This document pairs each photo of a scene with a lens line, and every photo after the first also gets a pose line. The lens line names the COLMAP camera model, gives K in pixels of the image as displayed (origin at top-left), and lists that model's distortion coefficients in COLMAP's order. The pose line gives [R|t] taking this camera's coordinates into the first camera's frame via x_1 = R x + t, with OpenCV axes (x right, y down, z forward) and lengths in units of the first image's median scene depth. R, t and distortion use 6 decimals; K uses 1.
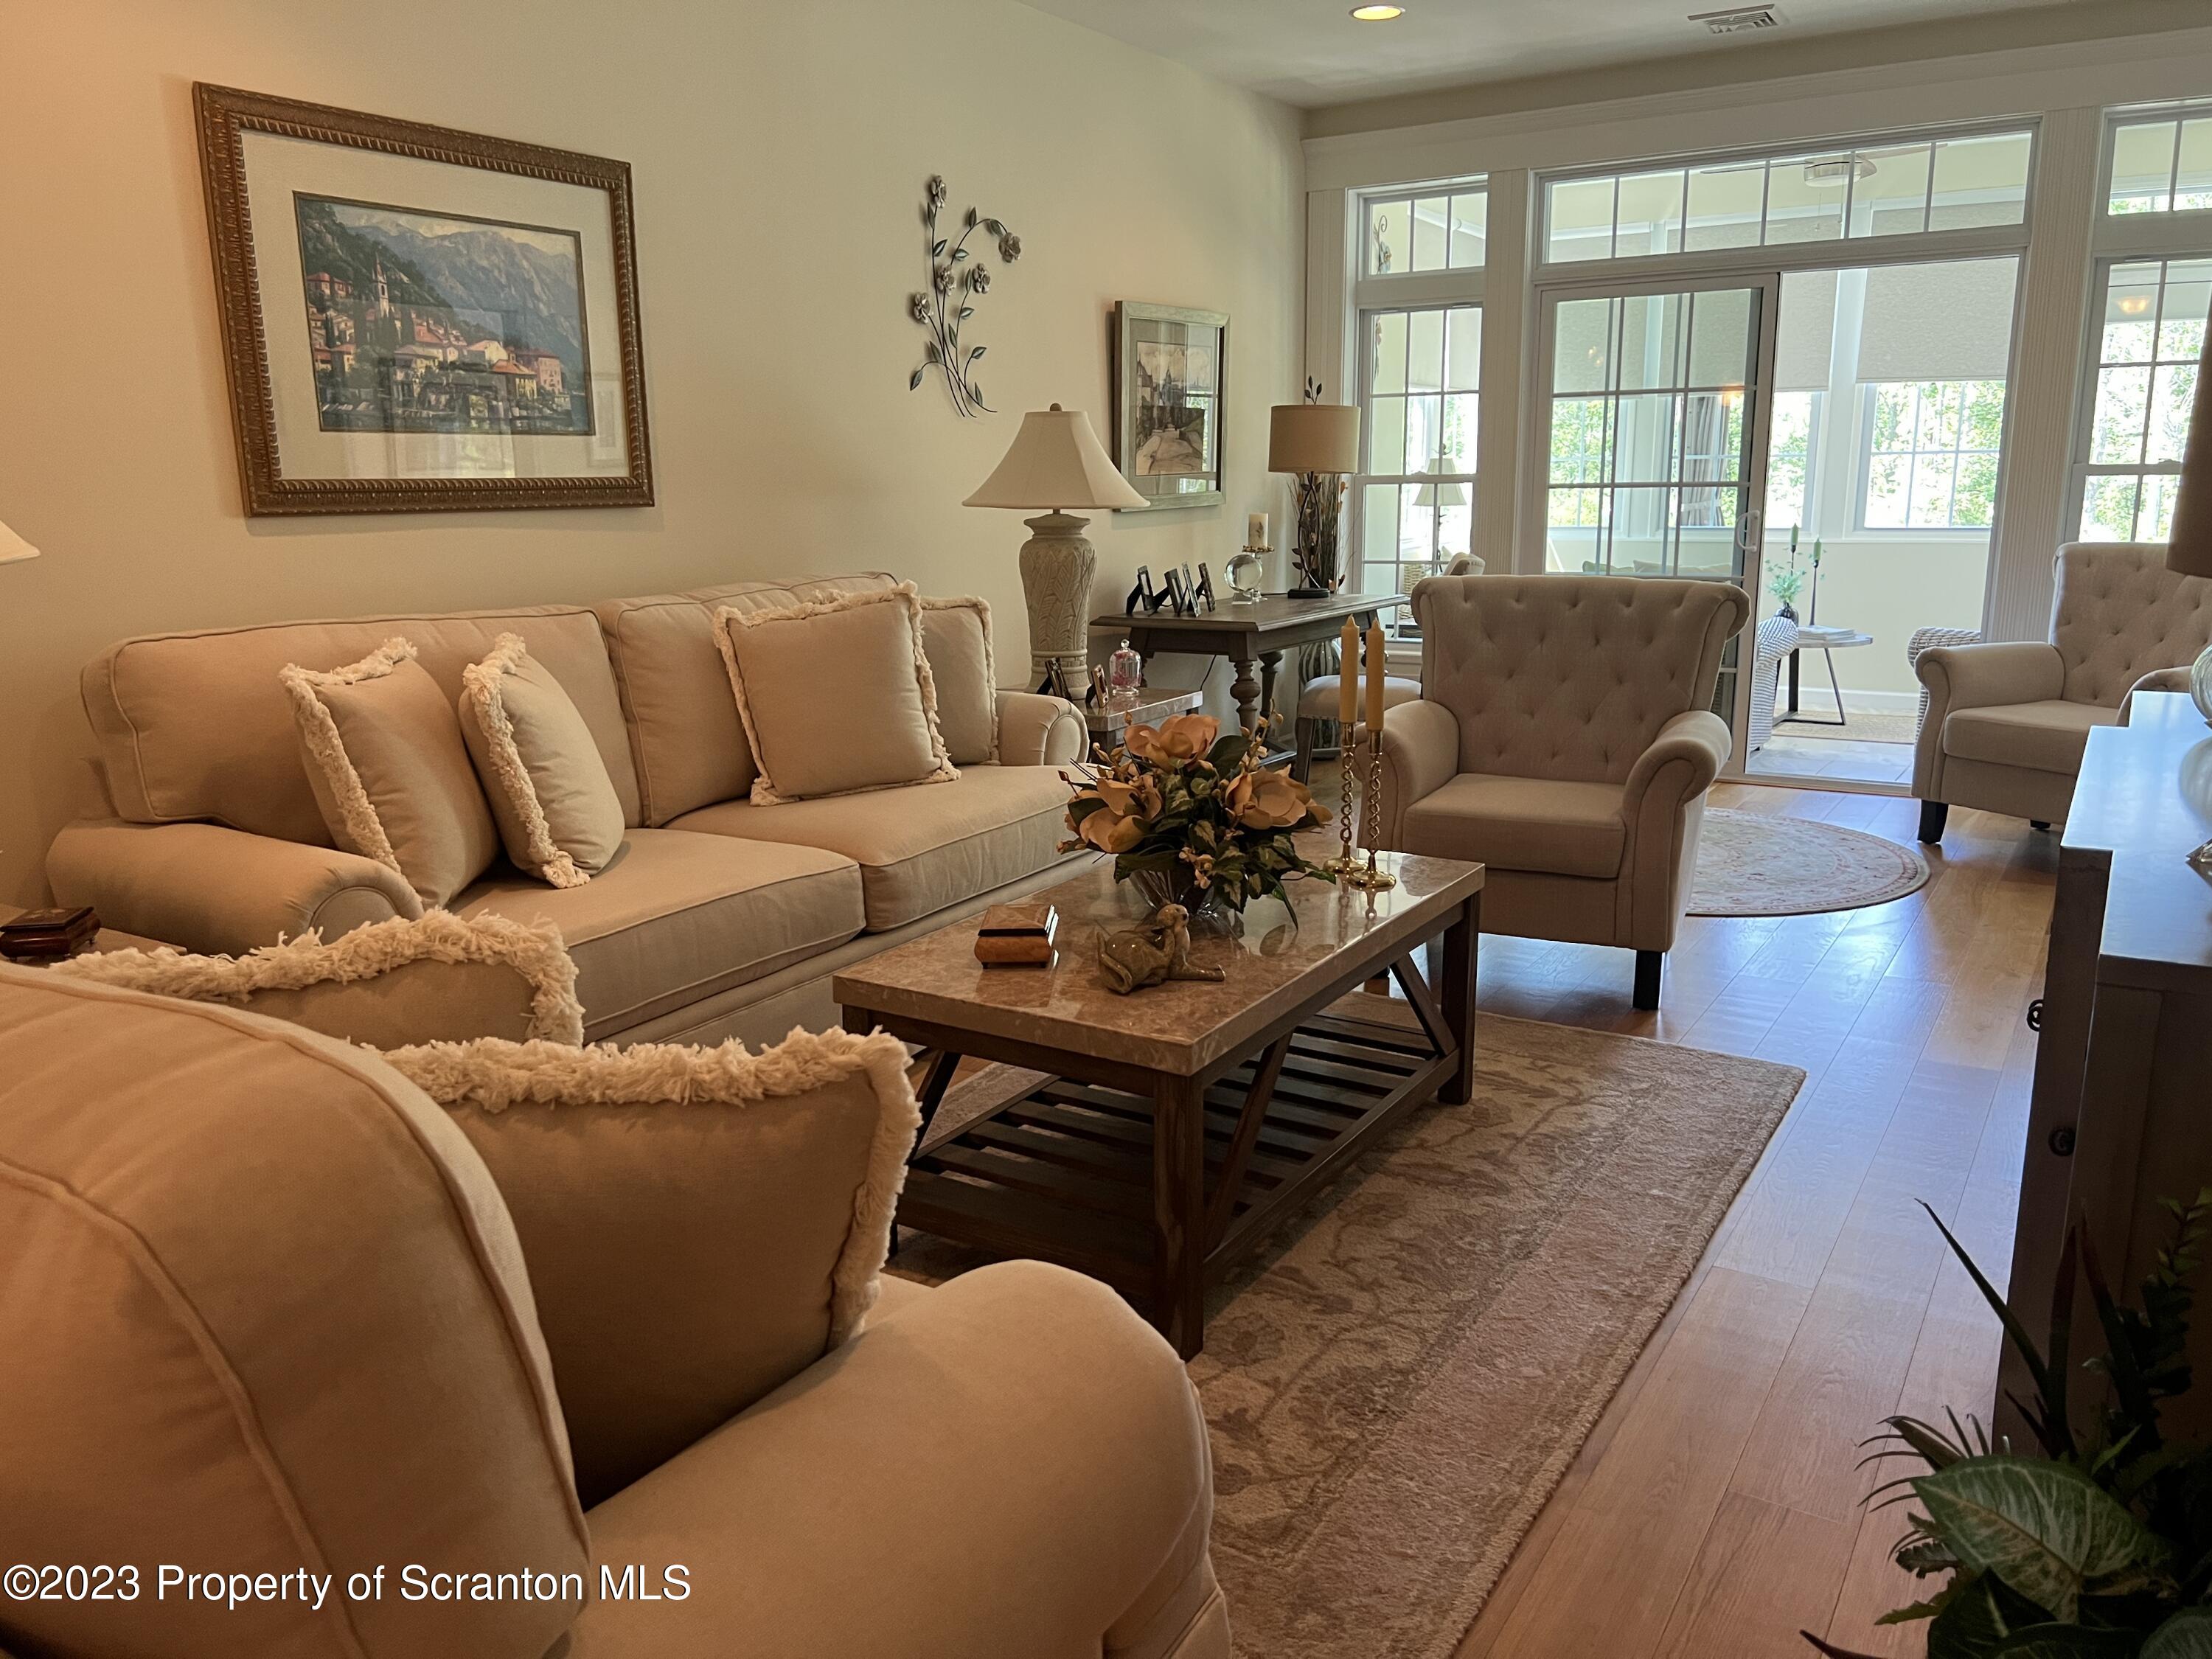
lens RADIAL K [[1692.8, 0, 1106.0], [0, 1692.8, 829.5], [0, 0, 1]] dist [0.130174, -0.153234]
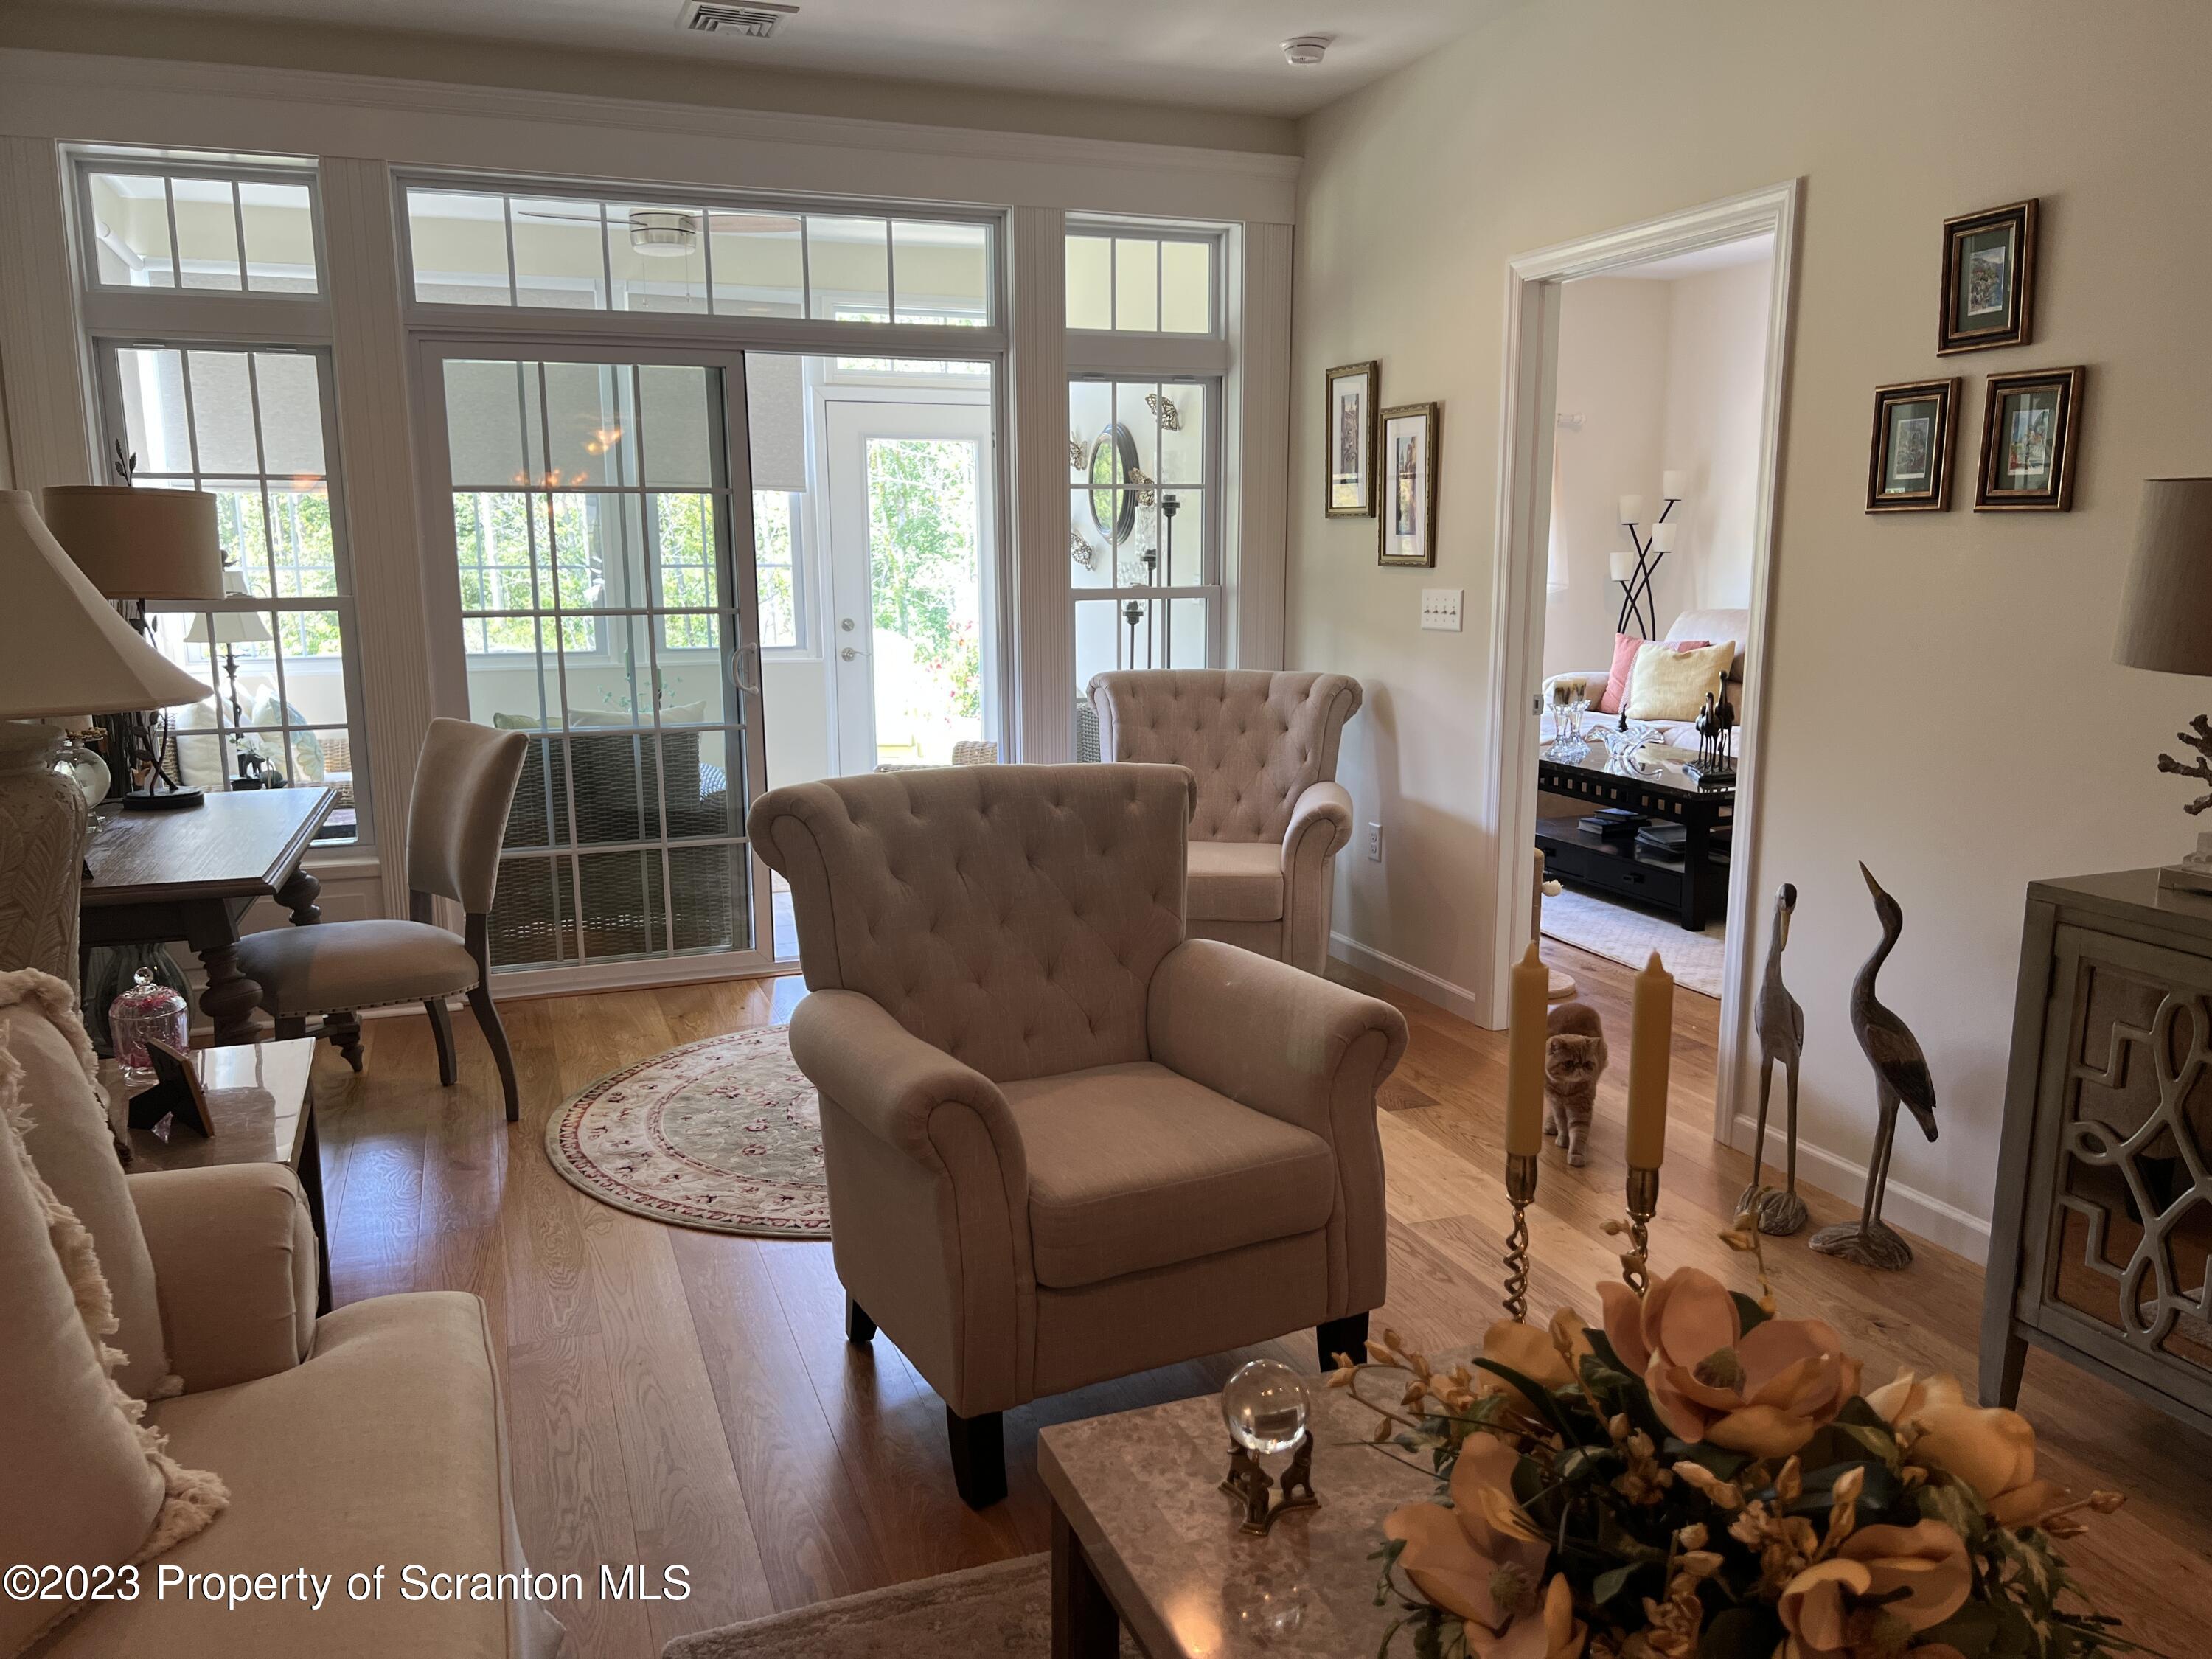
lens RADIAL K [[1692.8, 0, 1106.0], [0, 1692.8, 829.5], [0, 0, 1]] dist [0.130174, -0.153234]
pose [[0.617728, -0.128838, 0.775766, -0.156529], [0.164472, 0.985838, 0.032760, -0.097577], [-0.769000, 0.107355, 0.630170, 0.380986]]
